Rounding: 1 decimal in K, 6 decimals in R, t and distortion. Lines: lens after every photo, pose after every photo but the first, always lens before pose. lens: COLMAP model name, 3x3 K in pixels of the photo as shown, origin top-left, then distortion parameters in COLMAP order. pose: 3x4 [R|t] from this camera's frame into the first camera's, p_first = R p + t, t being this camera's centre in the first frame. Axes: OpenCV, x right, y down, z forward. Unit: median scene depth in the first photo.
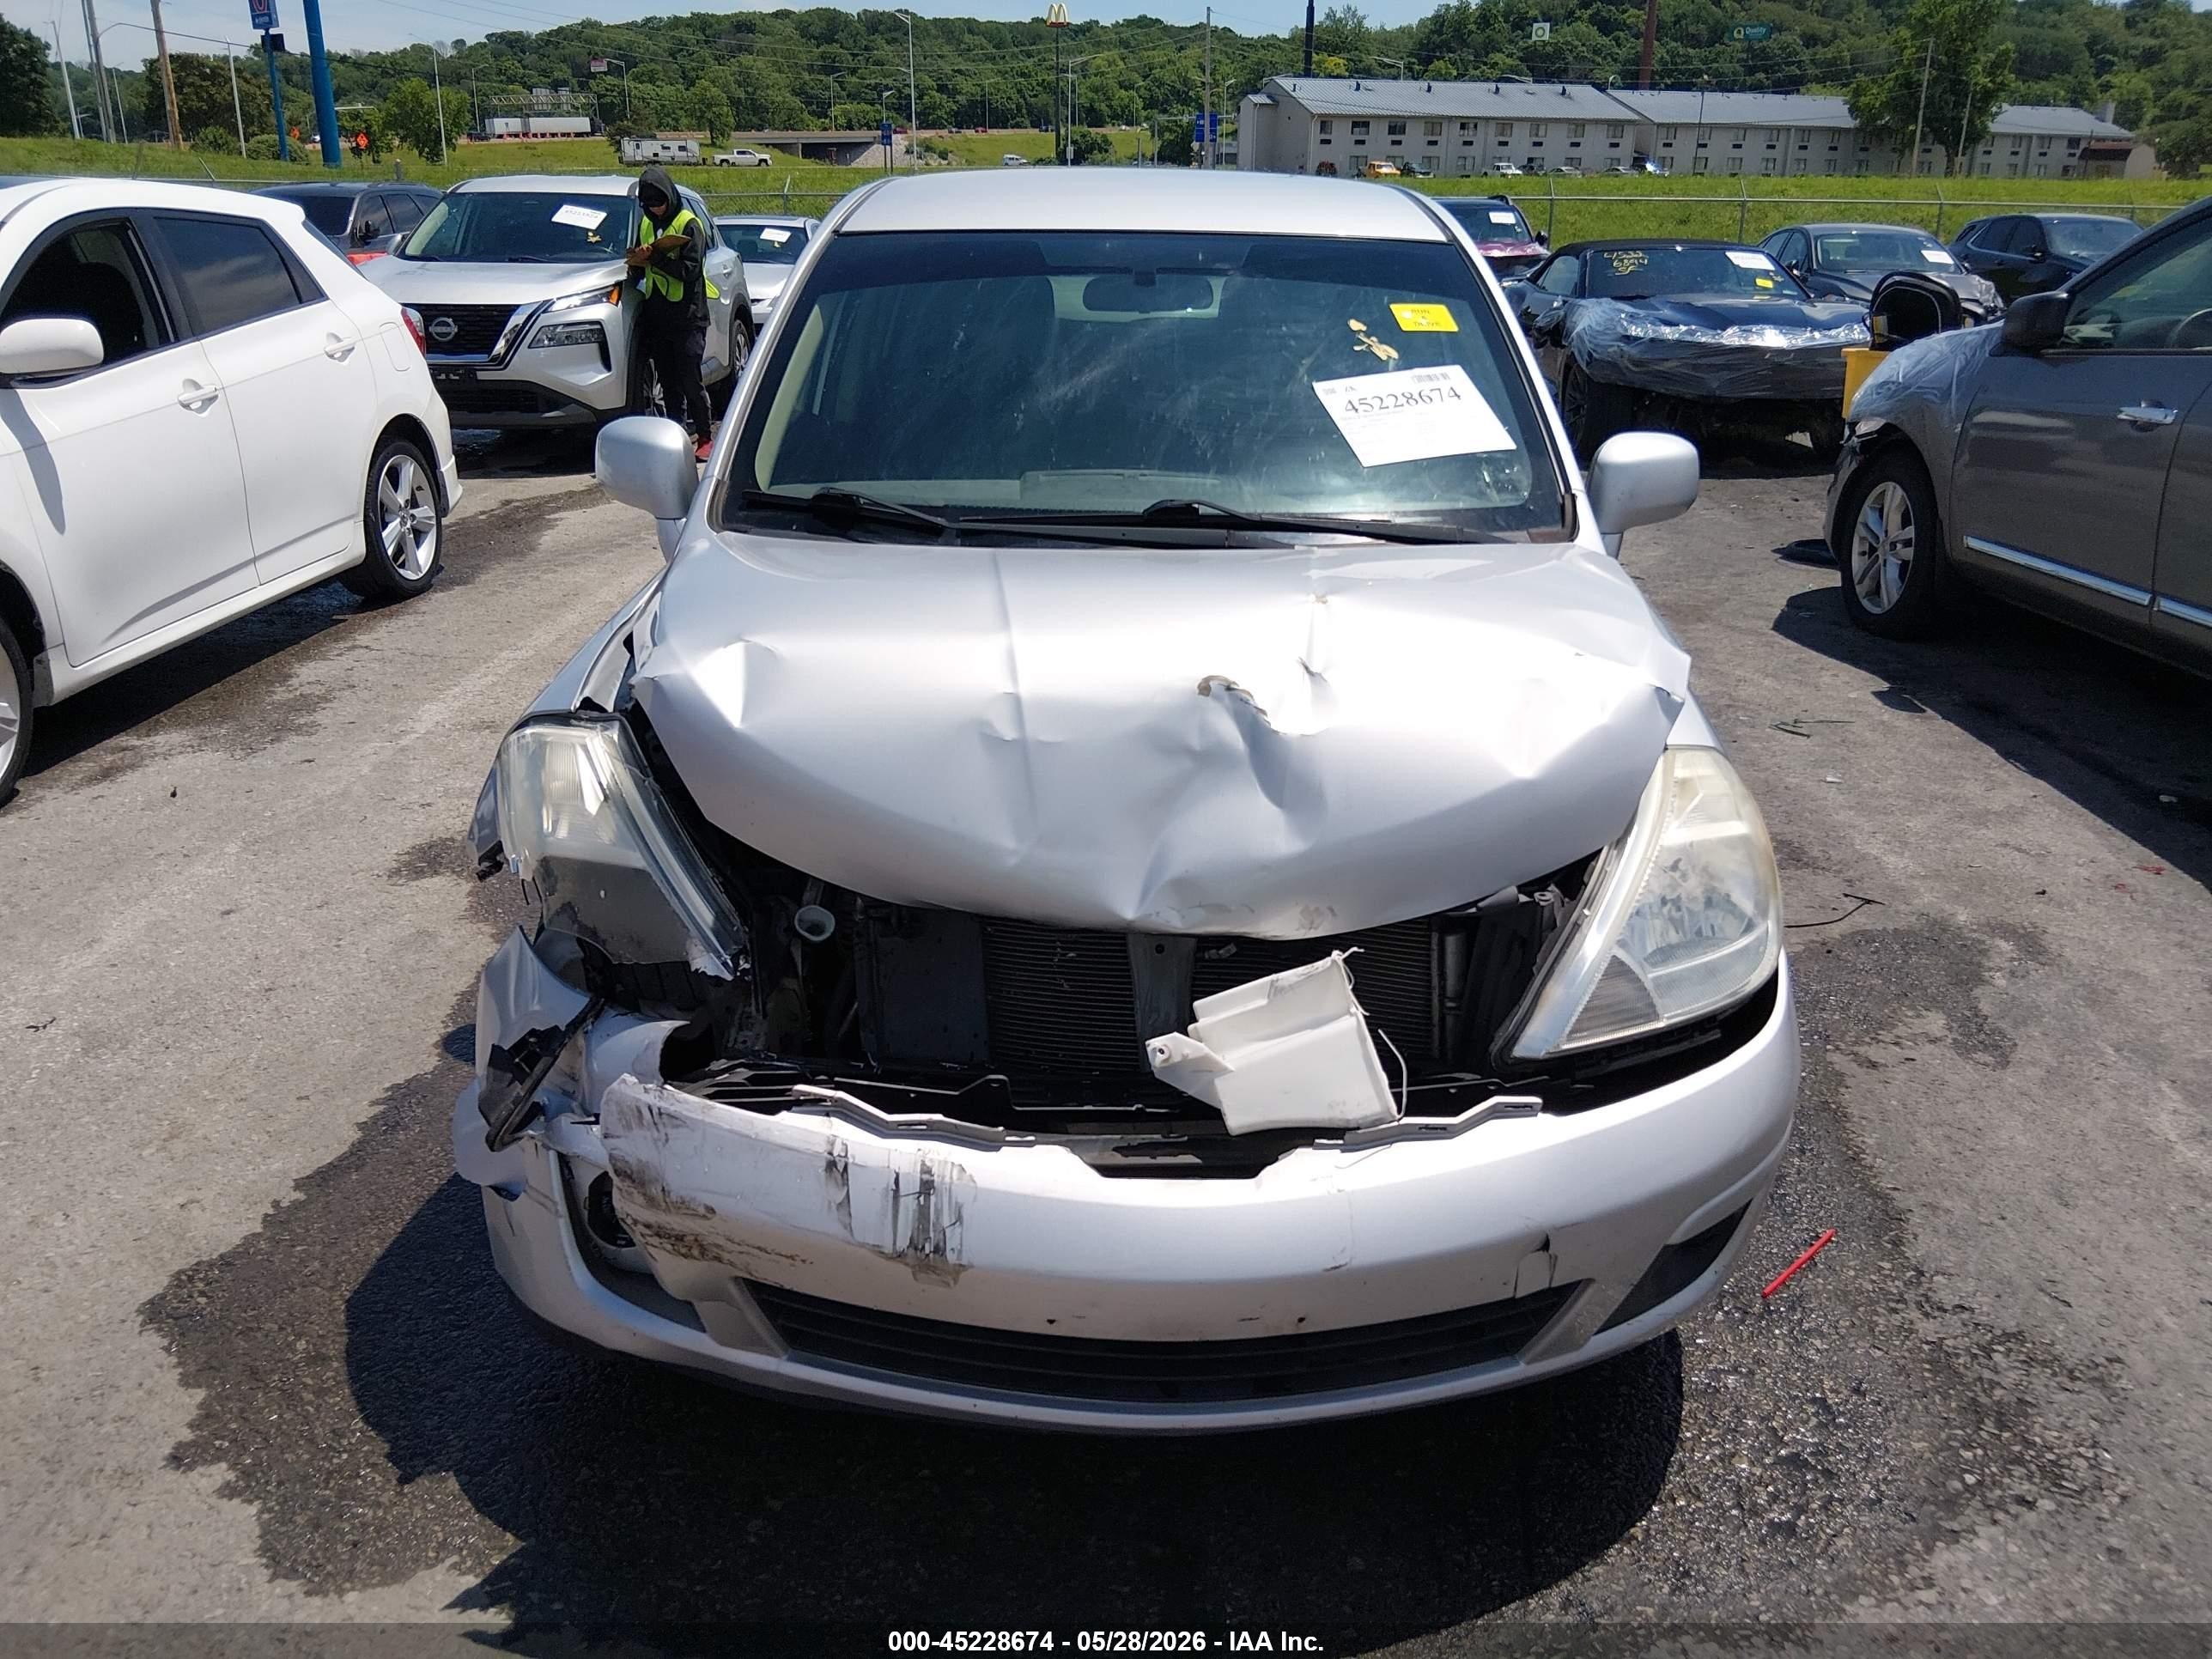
lens RADIAL K [[1705.2, 0, 1126.1], [0, 1705.2, 818.1], [0, 0, 1]] dist [0.019184, -0.053957]
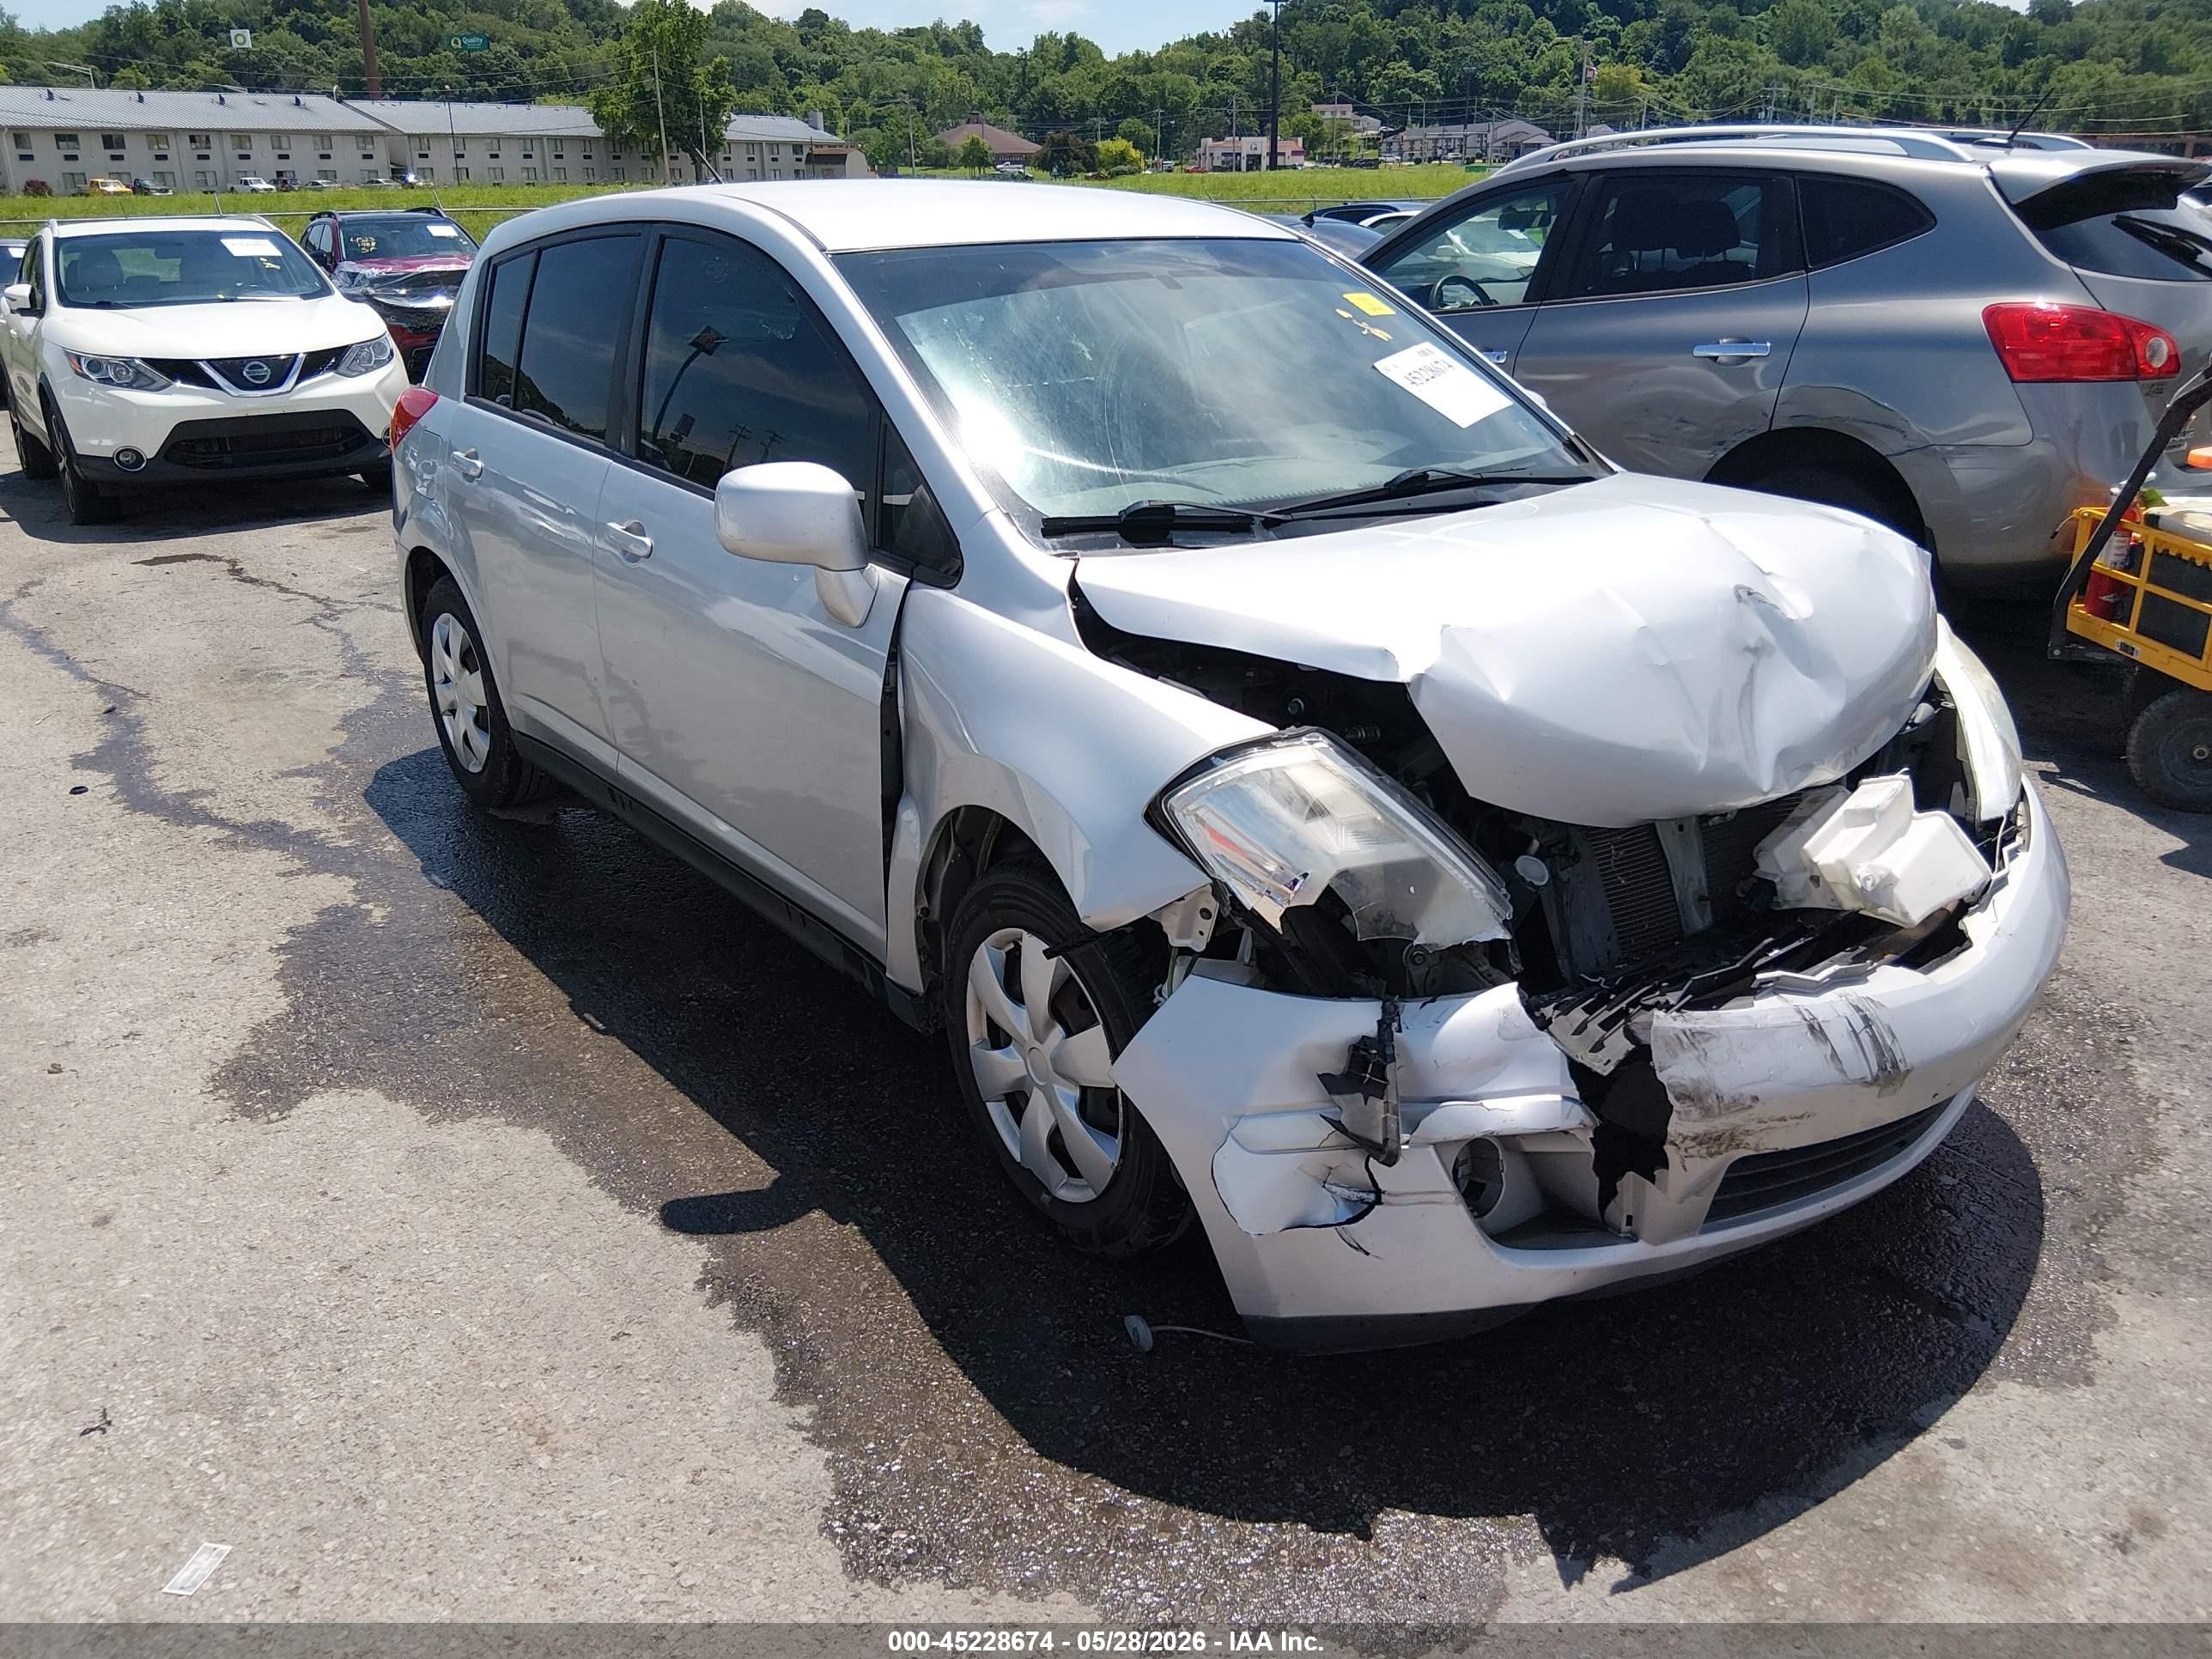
lens RADIAL K [[1681.9, 0, 1108.2], [0, 1681.9, 820.0], [0, 0, 1]] dist [0.044098, -0.081186]
pose [[0.786822, -0.231606, 0.572074, -0.606340], [0.232164, 0.969907, 0.073356, -0.067125], [-0.571848, 0.075097, 0.816915, 0.164264]]
